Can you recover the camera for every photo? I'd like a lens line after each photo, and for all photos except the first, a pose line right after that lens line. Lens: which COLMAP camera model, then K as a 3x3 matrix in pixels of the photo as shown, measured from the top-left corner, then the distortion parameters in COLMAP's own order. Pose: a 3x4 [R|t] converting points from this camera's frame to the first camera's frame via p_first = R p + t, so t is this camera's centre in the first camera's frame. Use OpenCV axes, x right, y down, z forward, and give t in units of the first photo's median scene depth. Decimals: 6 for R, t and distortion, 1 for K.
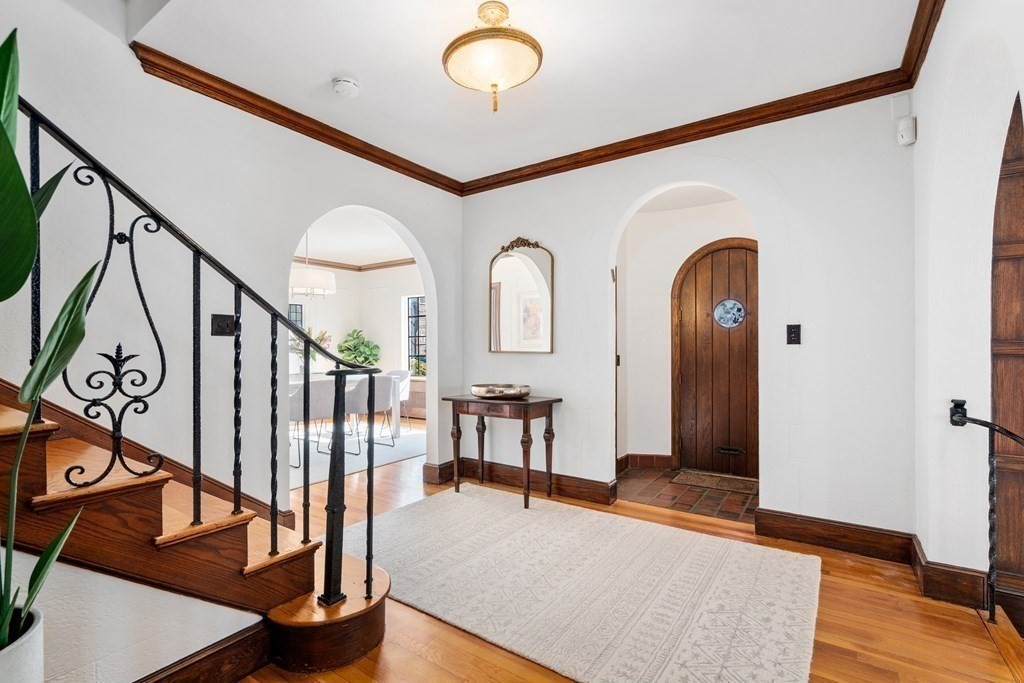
lens RADIAL K [[465.8, 0, 510.8], [0, 465.8, 347.2], [0, 0, 1]] dist [-0.002481, 0.000047]
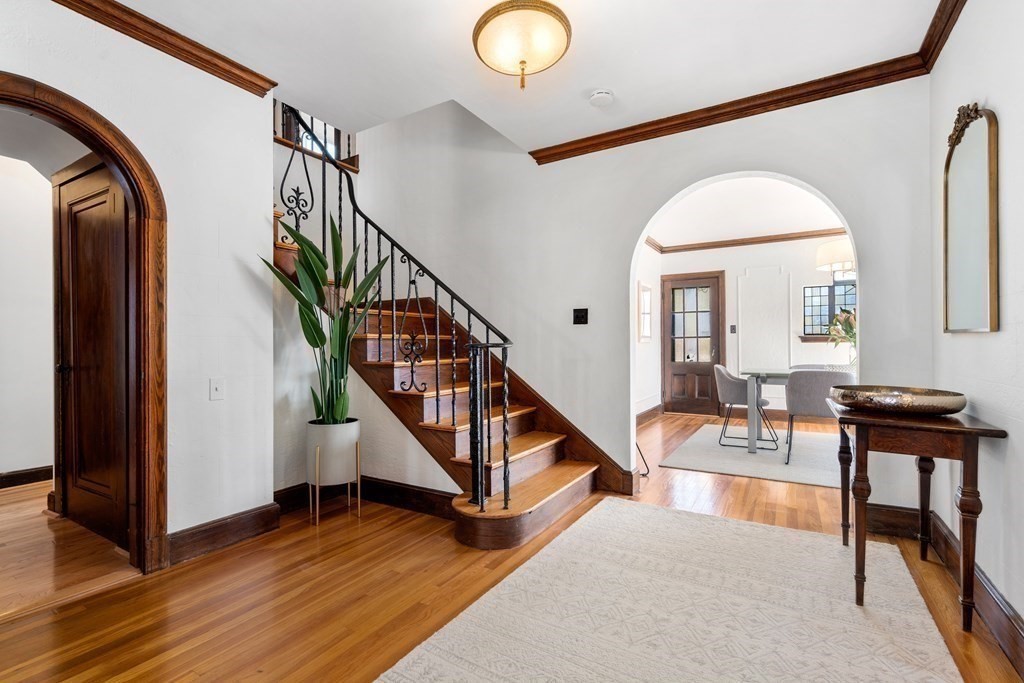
lens RADIAL K [[465.8, 0, 512.0], [0, 465.8, 342.3], [0, 0, 1]] dist [-0.002481, 0.000047]
pose [[0.063735, -0.003339, -0.997961, 0.731941], [0.006477, 0.999975, -0.002932, 0.032113], [0.997946, -0.006277, 0.063755, 0.692444]]
